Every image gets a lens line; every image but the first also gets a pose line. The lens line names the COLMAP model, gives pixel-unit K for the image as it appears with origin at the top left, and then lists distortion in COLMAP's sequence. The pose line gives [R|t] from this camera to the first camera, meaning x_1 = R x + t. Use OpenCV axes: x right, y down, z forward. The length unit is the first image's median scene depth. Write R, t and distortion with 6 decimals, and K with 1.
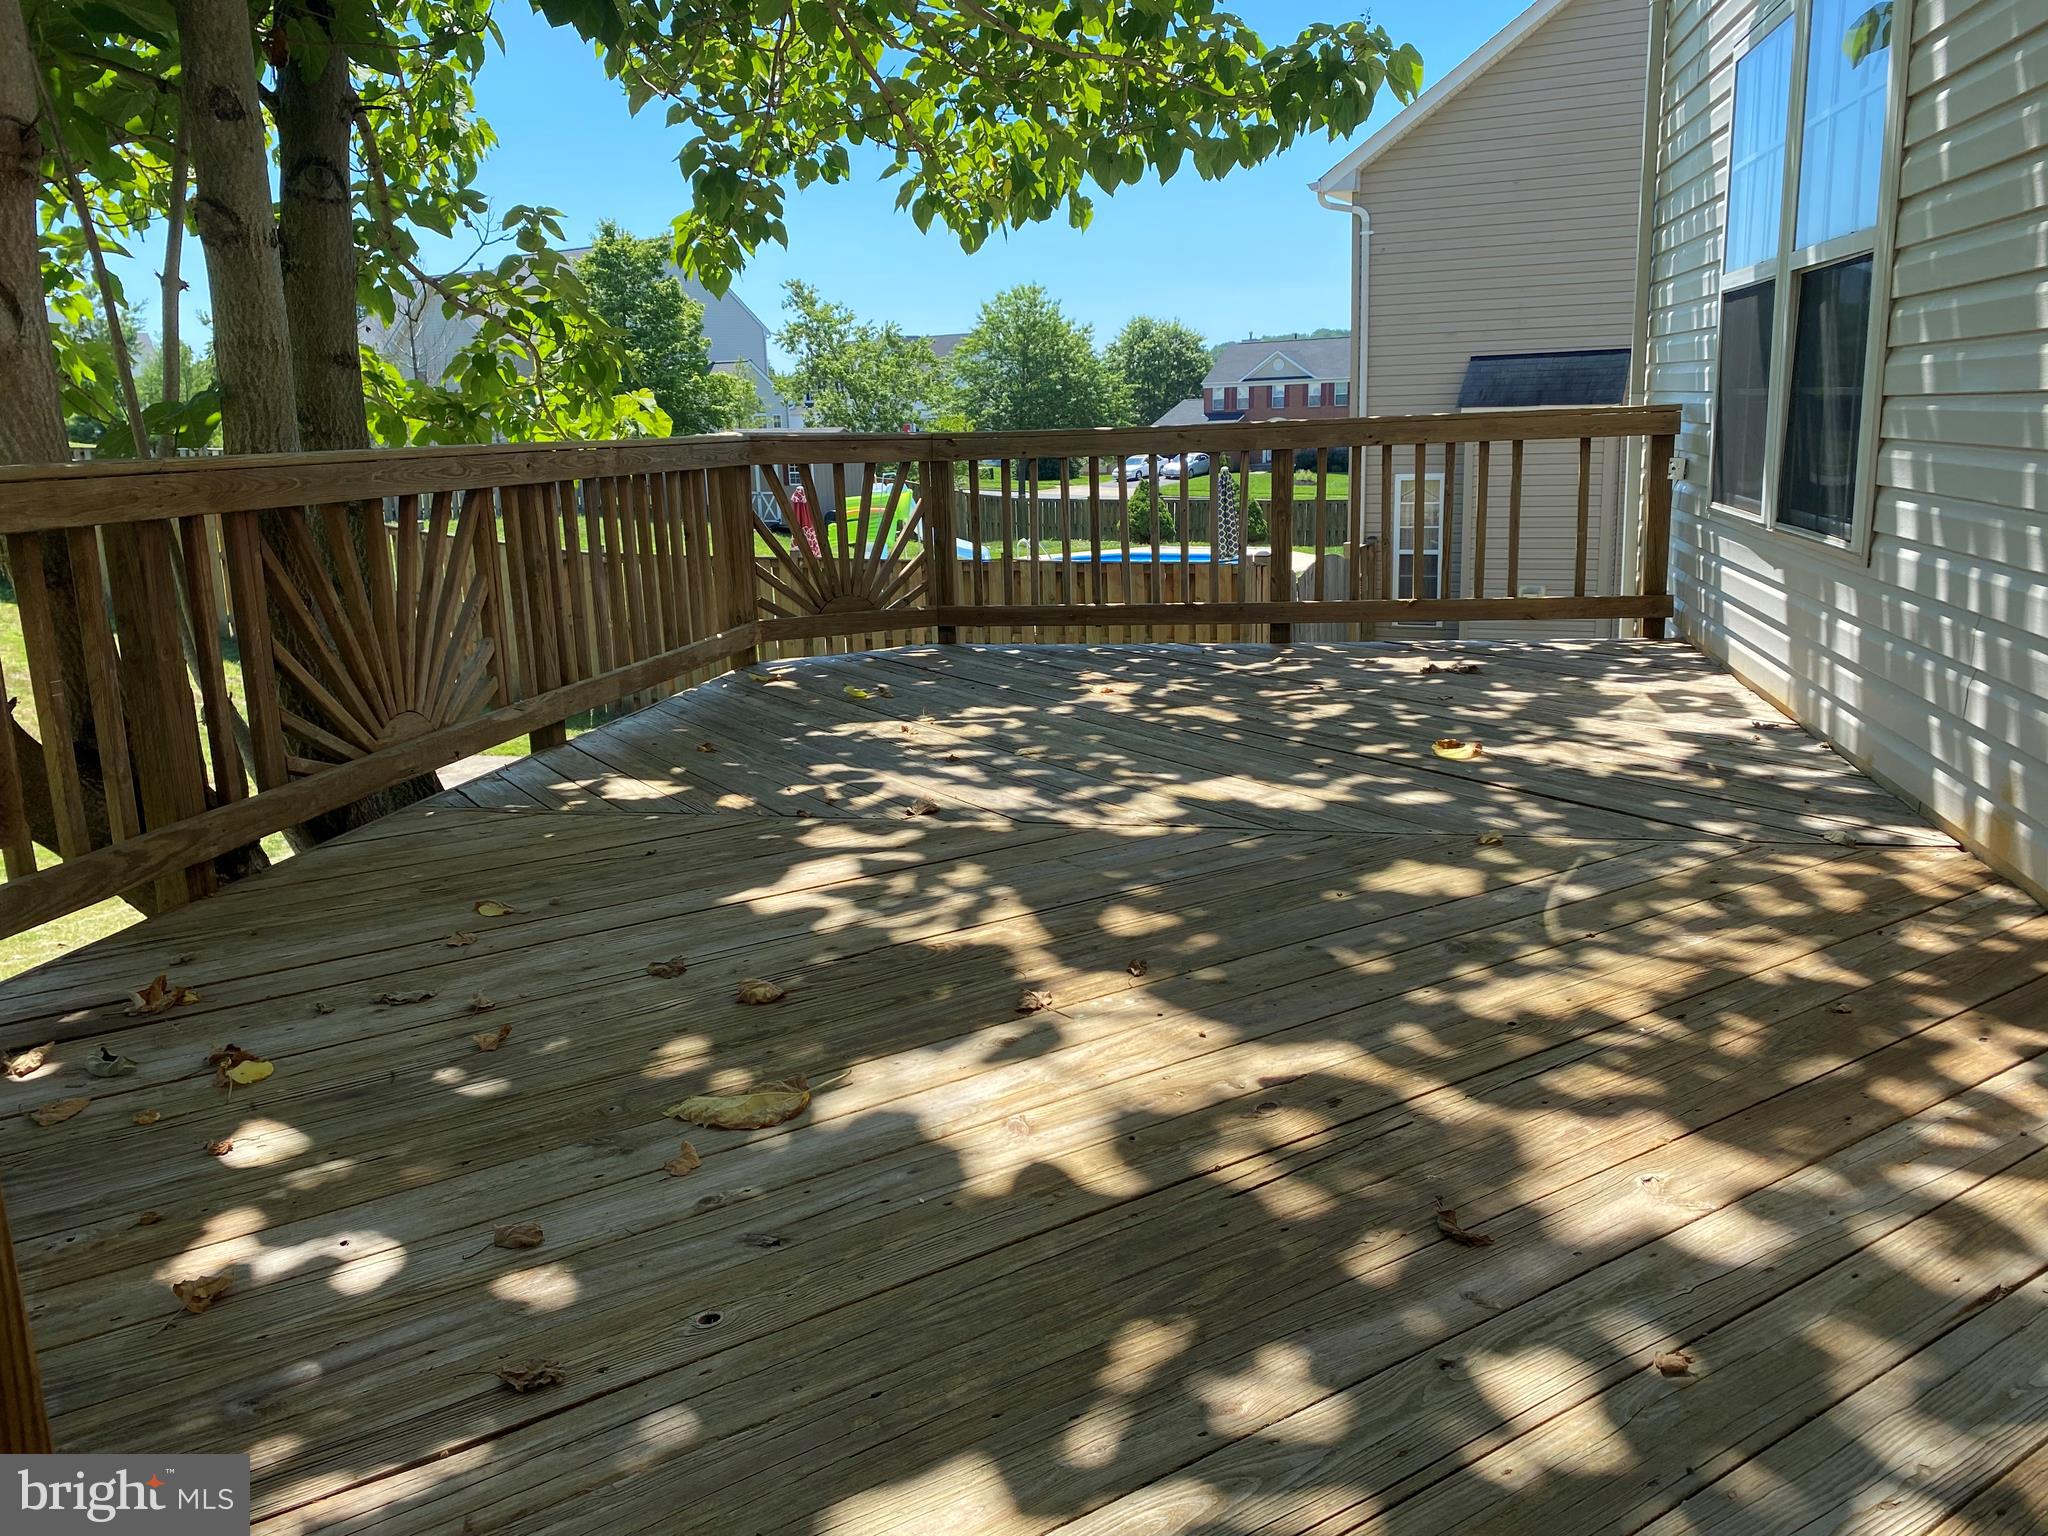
lens RADIAL K [[1589.4, 0, 1024.0], [0, 1589.4, 768.0], [0, 0, 1]] dist [0.039363, -0.035842]
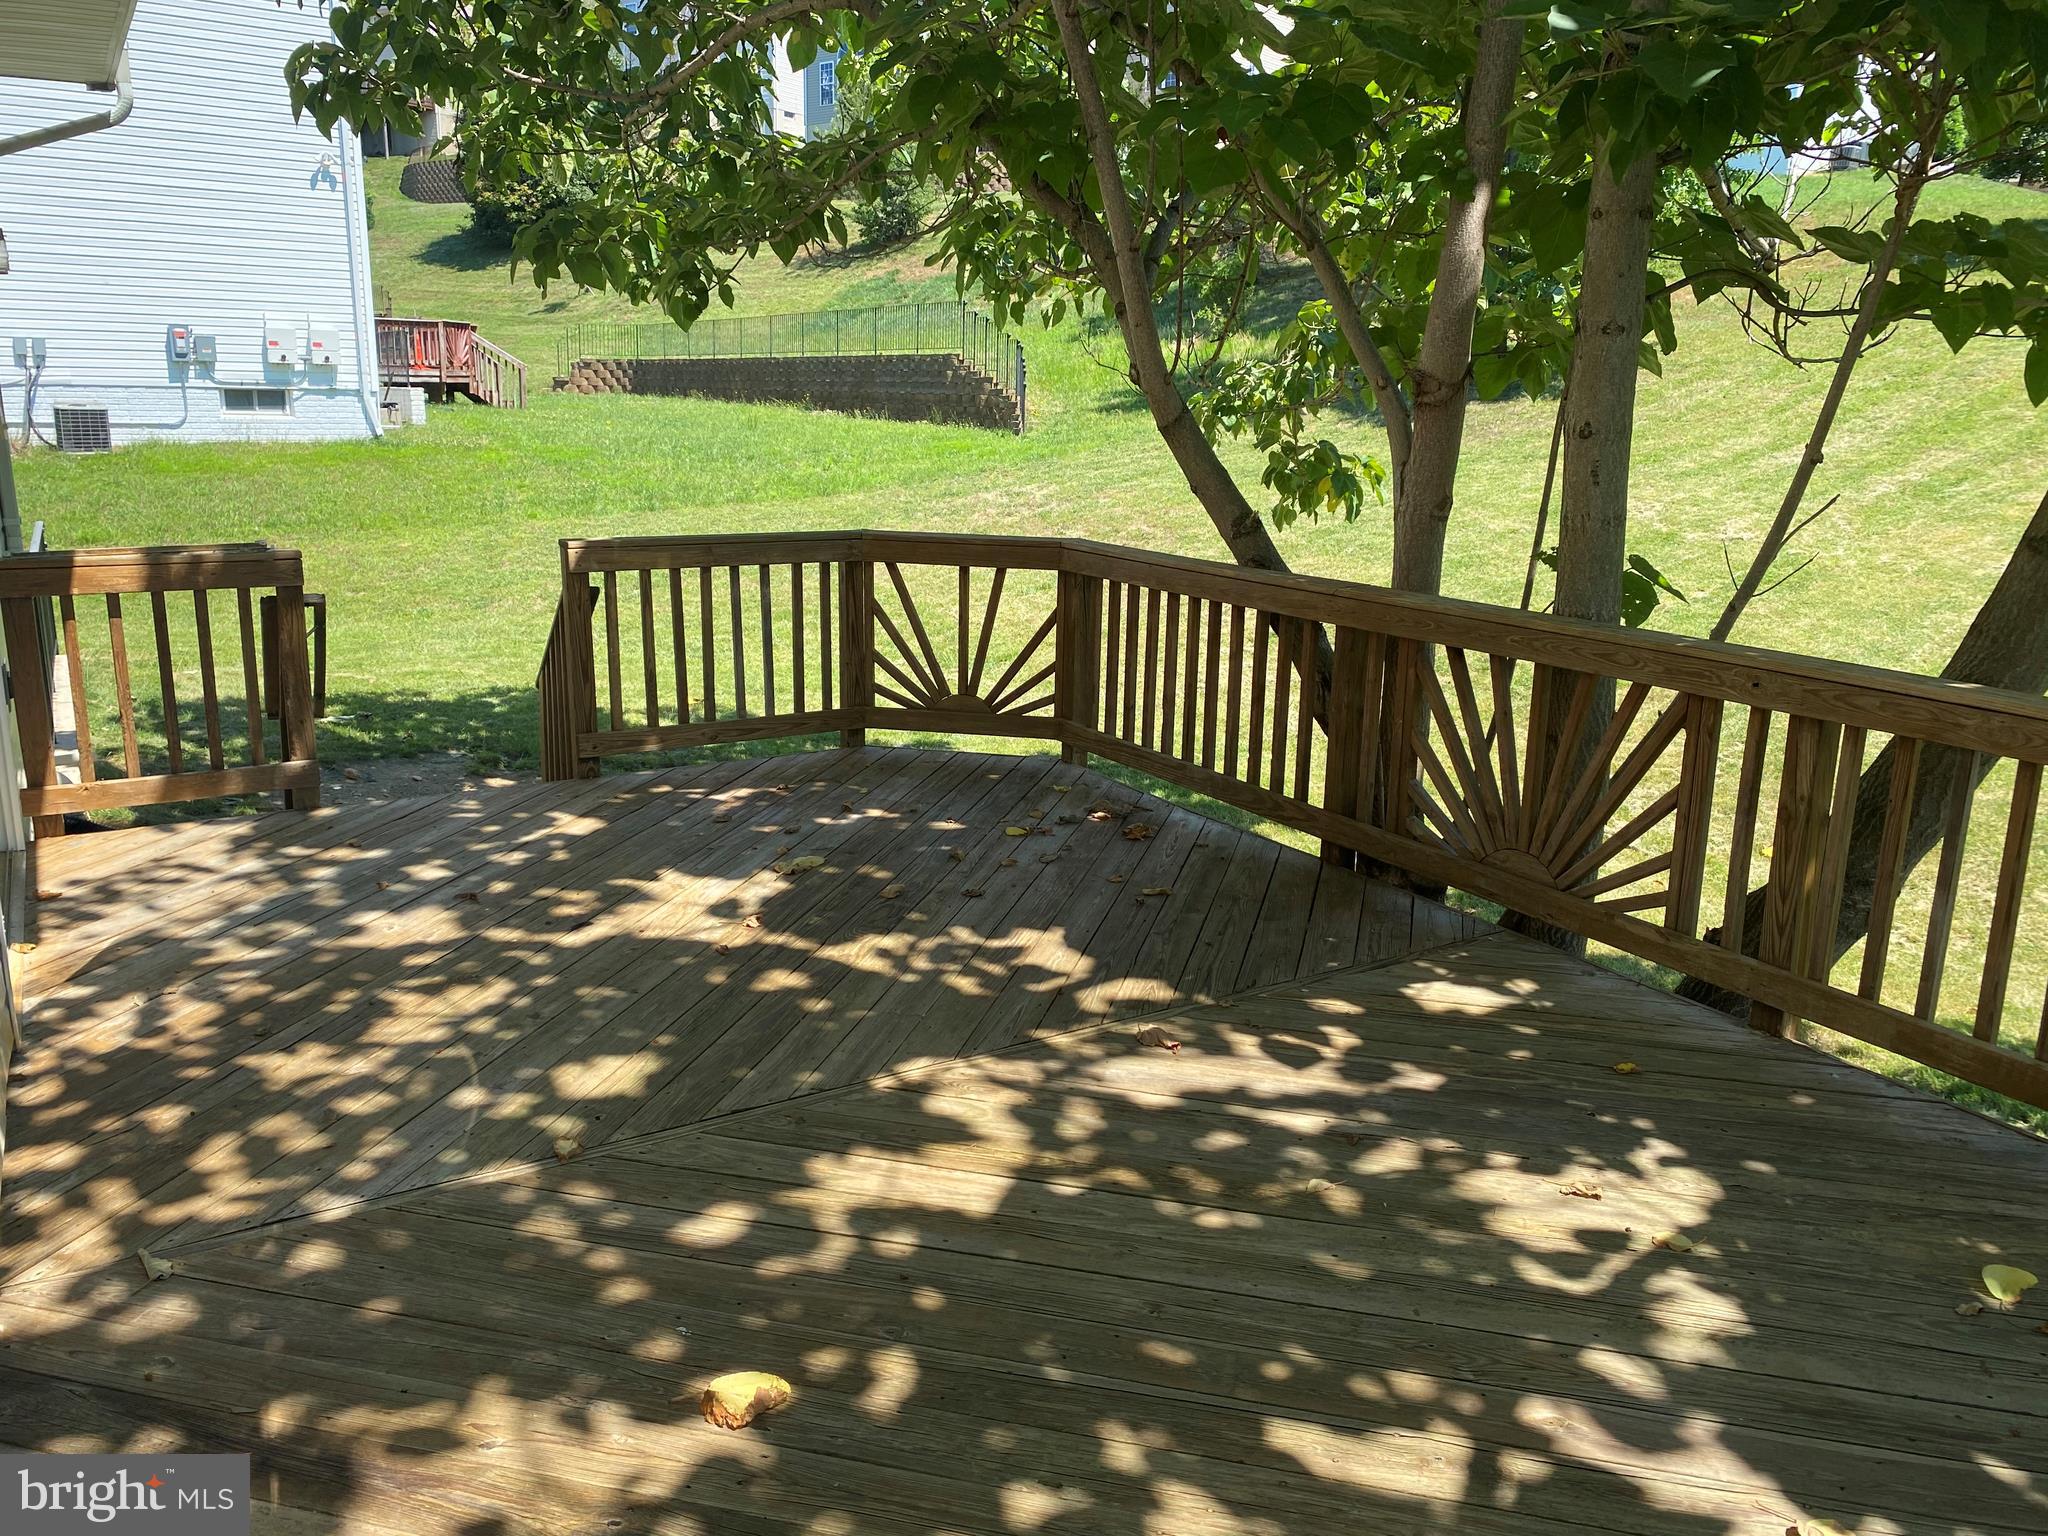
lens RADIAL K [[1589.4, 0, 1024.0], [0, 1589.4, 768.0], [0, 0, 1]] dist [0.039363, -0.035842]
pose [[-0.742388, 0.180394, -0.645228, 0.860927], [-0.133525, 0.903910, 0.406348, -0.733177], [0.656530, 0.387822, -0.646964, 2.212788]]
